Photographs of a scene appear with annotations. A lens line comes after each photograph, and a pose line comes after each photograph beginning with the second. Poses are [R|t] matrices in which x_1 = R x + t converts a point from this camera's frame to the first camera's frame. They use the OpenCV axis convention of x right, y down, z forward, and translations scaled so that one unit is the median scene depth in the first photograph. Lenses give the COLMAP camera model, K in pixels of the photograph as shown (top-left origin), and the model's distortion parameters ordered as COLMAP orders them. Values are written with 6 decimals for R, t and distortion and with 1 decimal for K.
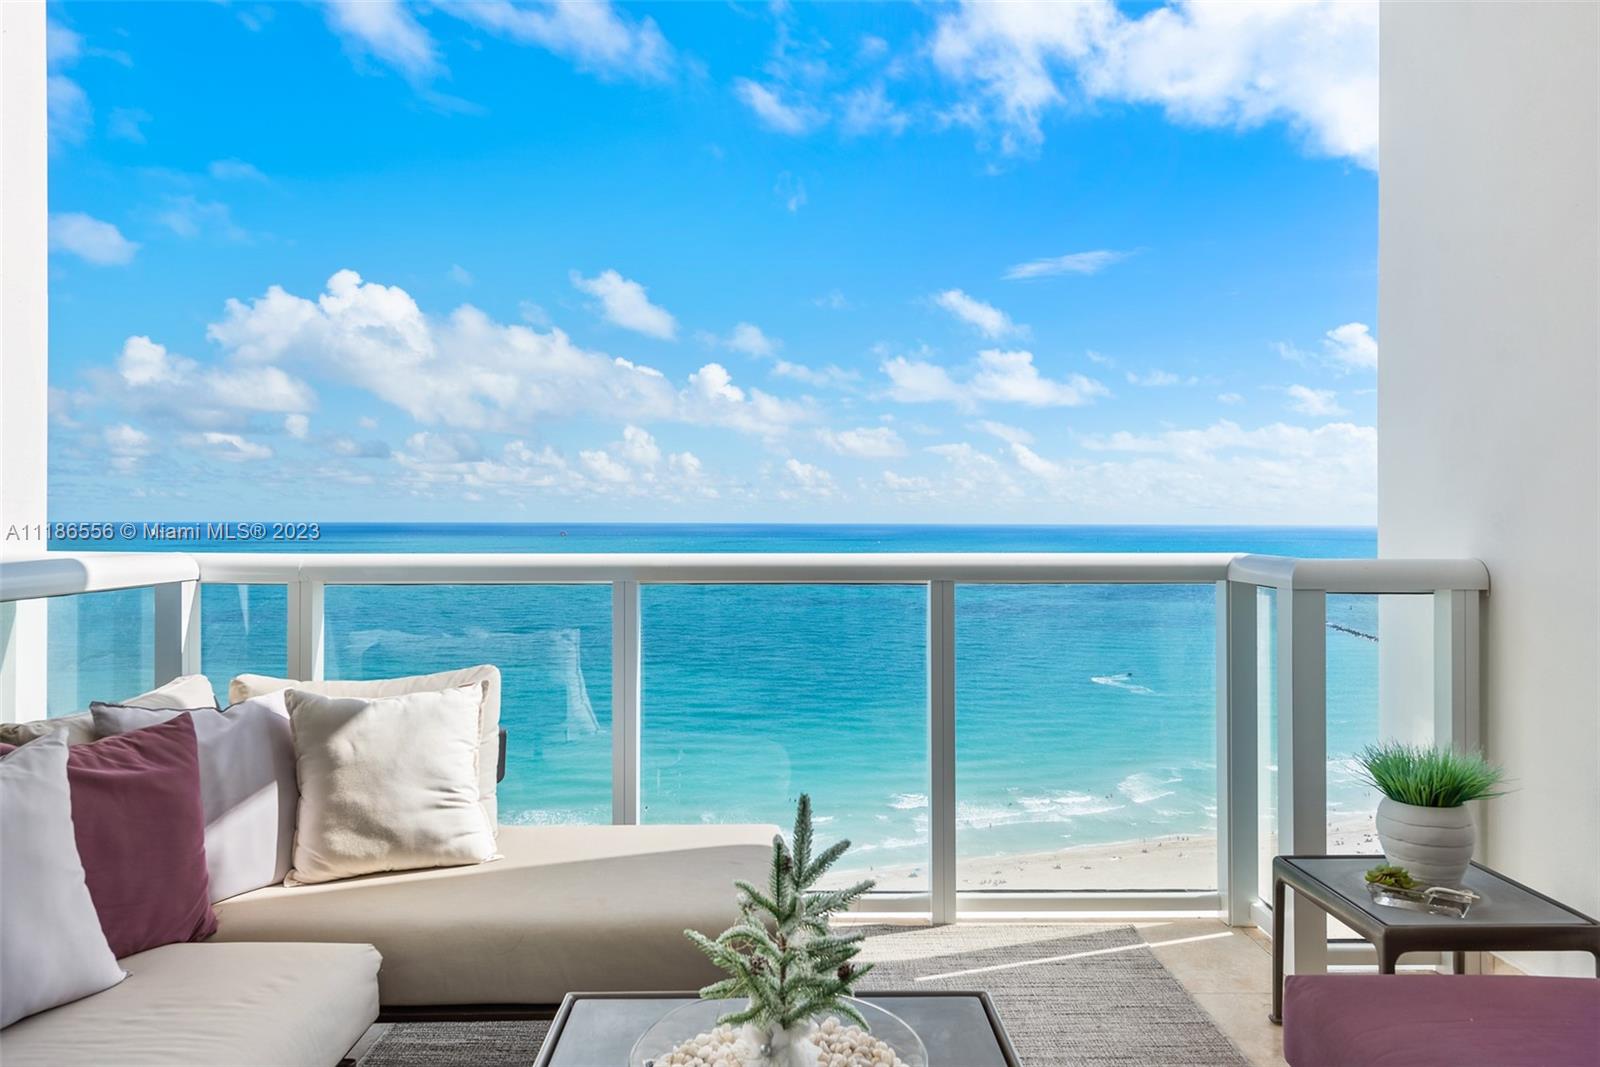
lens RADIAL K [[1071.5, 0, 801.7], [0, 1071.5, 525.0], [0, 0, 1]] dist [0.040972, -0.038155]
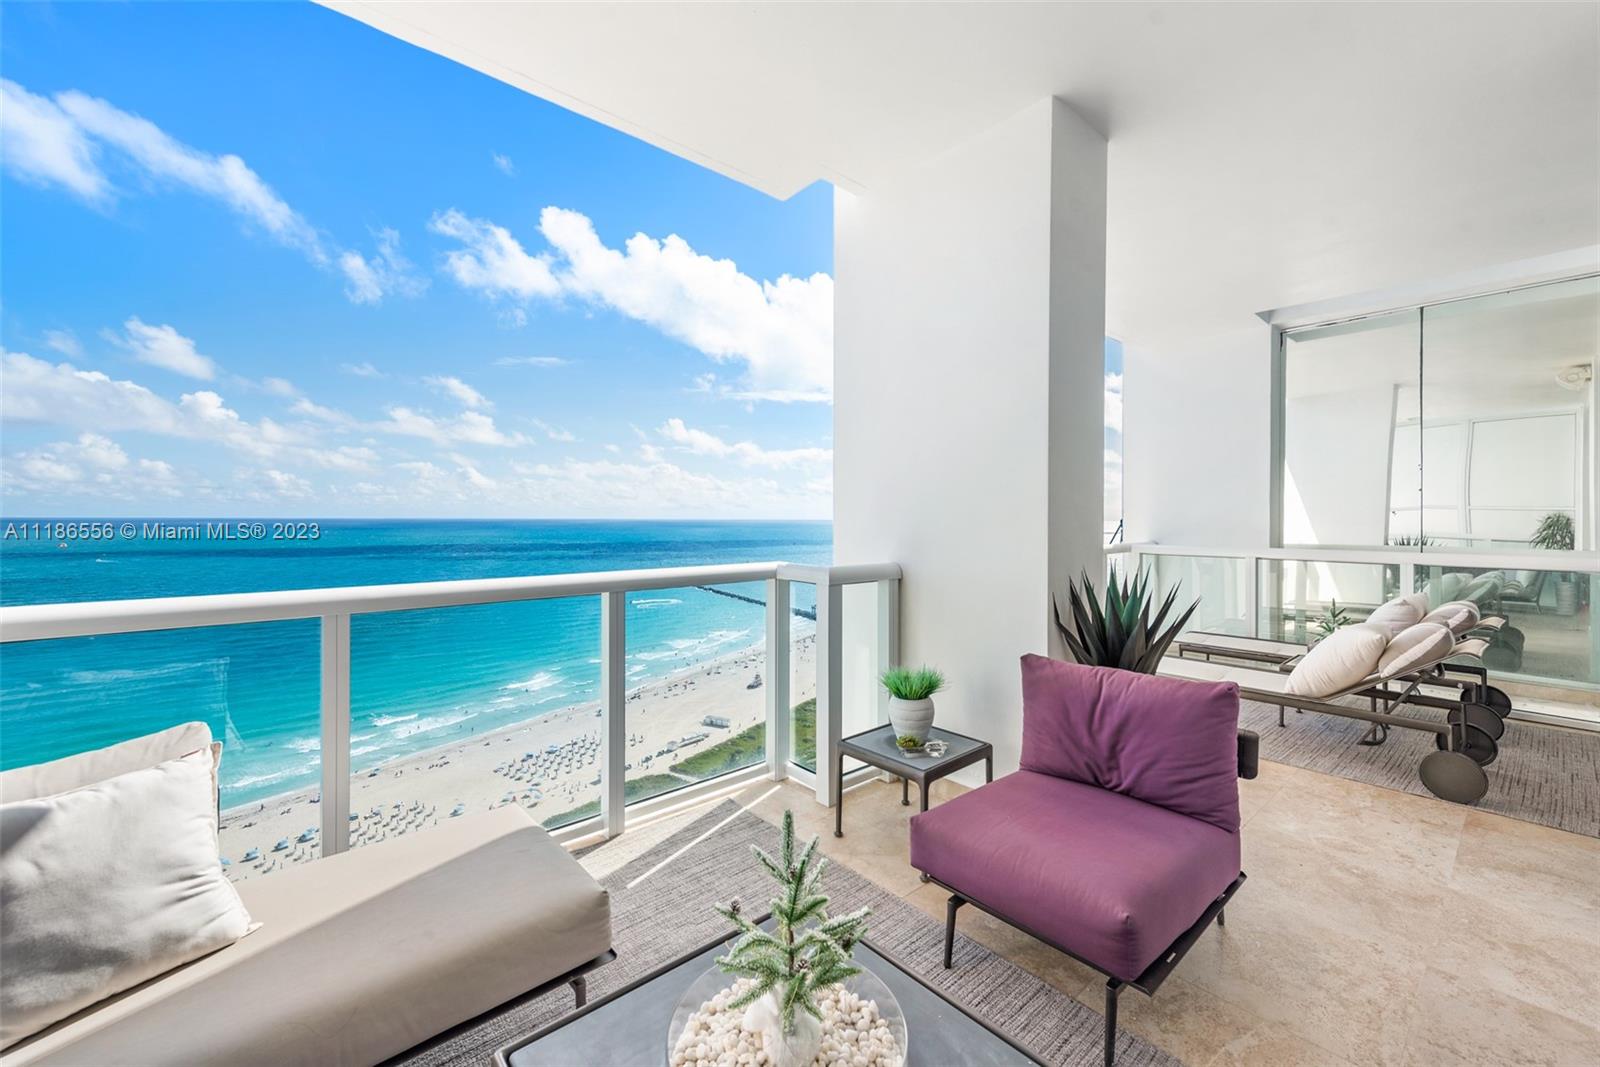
lens RADIAL K [[647.6, 0, 802.1], [0, 647.6, 524.8], [0, 0, 1]] dist [0.017231, -0.004232]
pose [[0.764576, -0.006283, 0.644503, -0.248453], [-0.001098, 0.999938, 0.011050, -0.048683], [-0.644533, -0.009156, 0.764522, 0.213633]]
